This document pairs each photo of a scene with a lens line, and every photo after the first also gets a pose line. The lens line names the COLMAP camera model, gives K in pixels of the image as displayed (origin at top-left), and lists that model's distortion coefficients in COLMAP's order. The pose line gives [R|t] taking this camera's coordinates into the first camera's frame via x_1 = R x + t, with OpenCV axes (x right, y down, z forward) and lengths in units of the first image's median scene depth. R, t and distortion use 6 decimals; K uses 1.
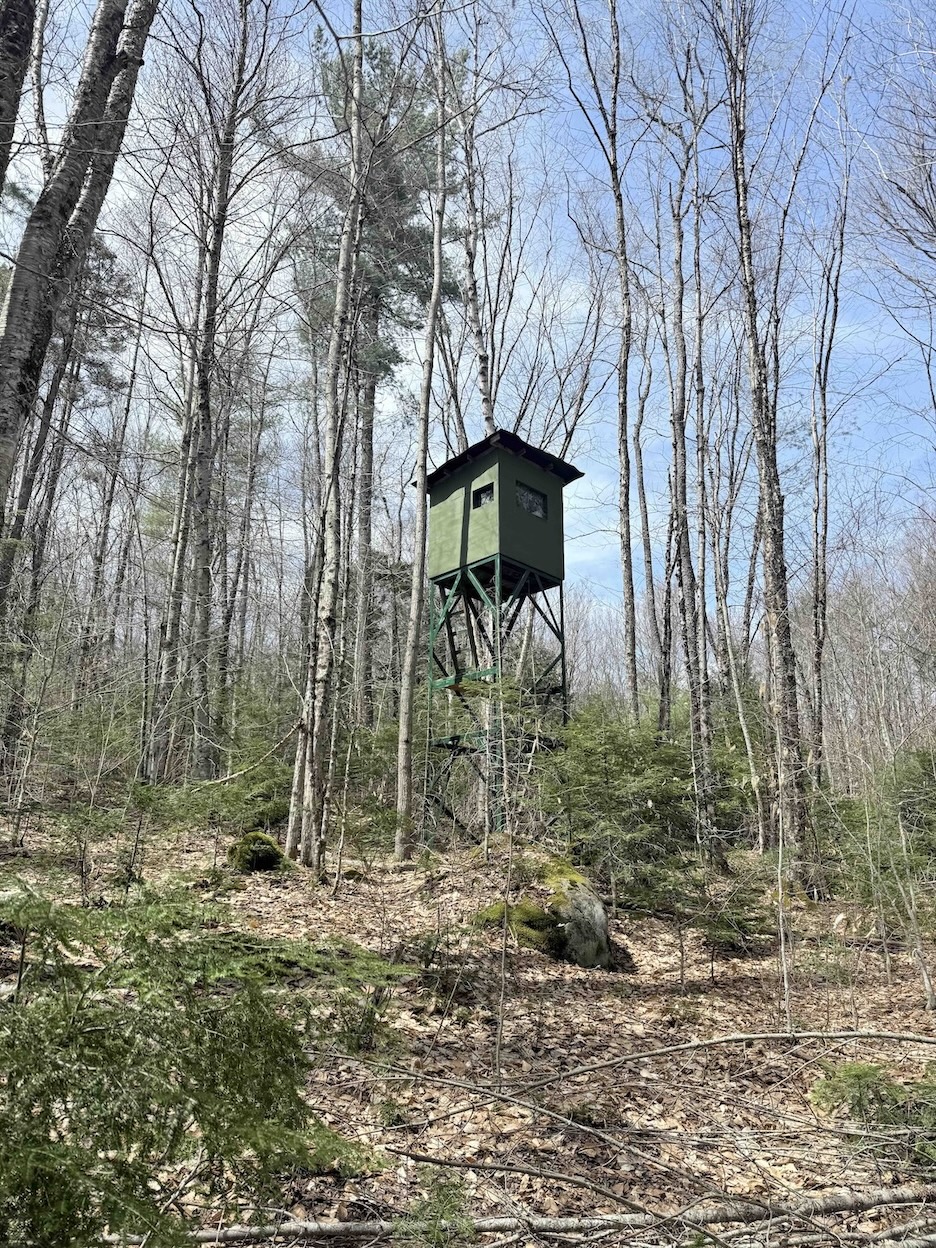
lens RADIAL K [[850.8, 0, 468.0], [0, 850.8, 624.0], [0, 0, 1]] dist [-0.000504, -0.003332]
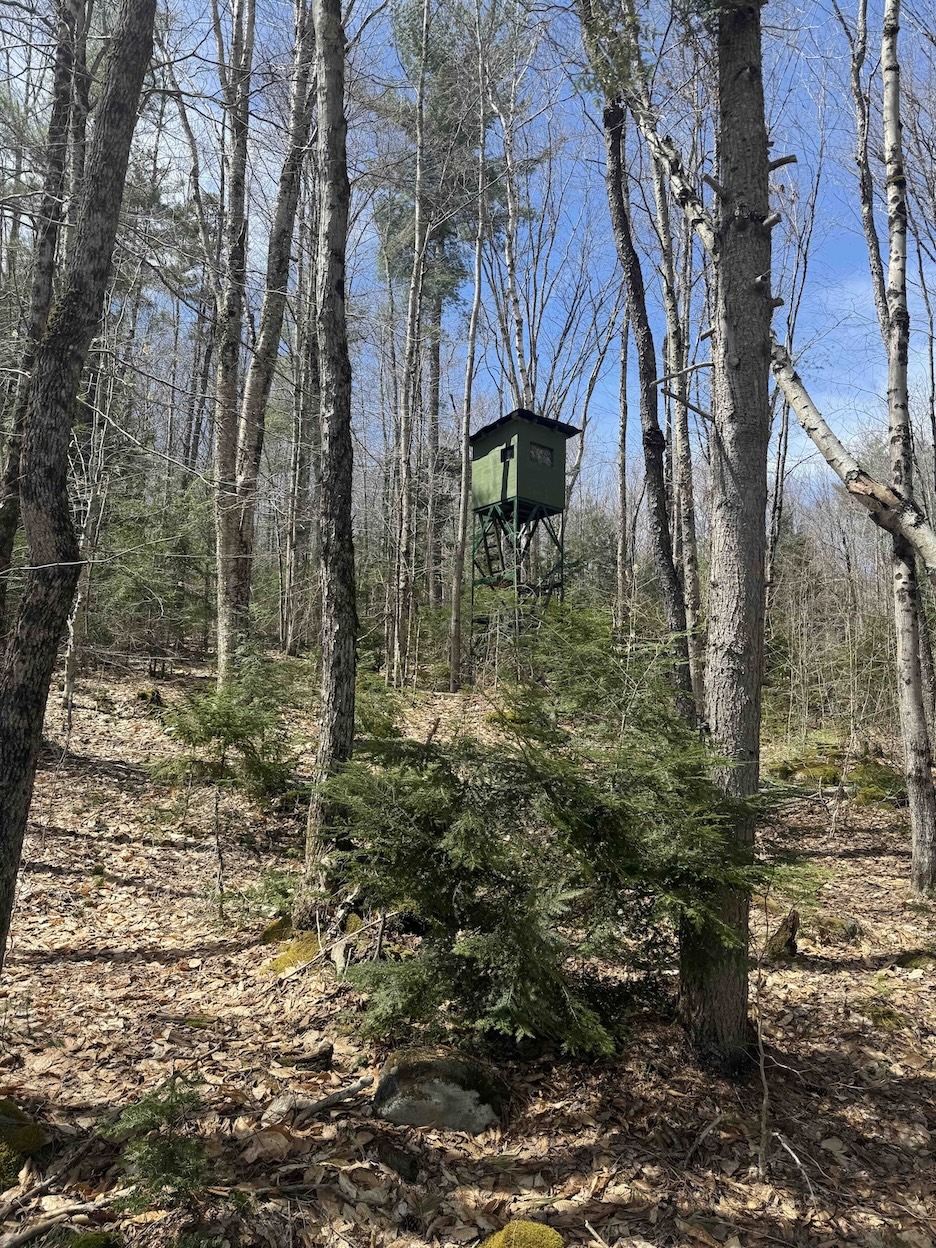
lens RADIAL K [[850.8, 0, 468.0], [0, 850.8, 624.0], [0, 0, 1]] dist [-0.000504, -0.003332]
pose [[0.995797, 0.005440, -0.091426, 0.082332], [0.010228, 0.985385, 0.170034, -0.107382], [0.091014, -0.170255, 0.981188, -0.481424]]
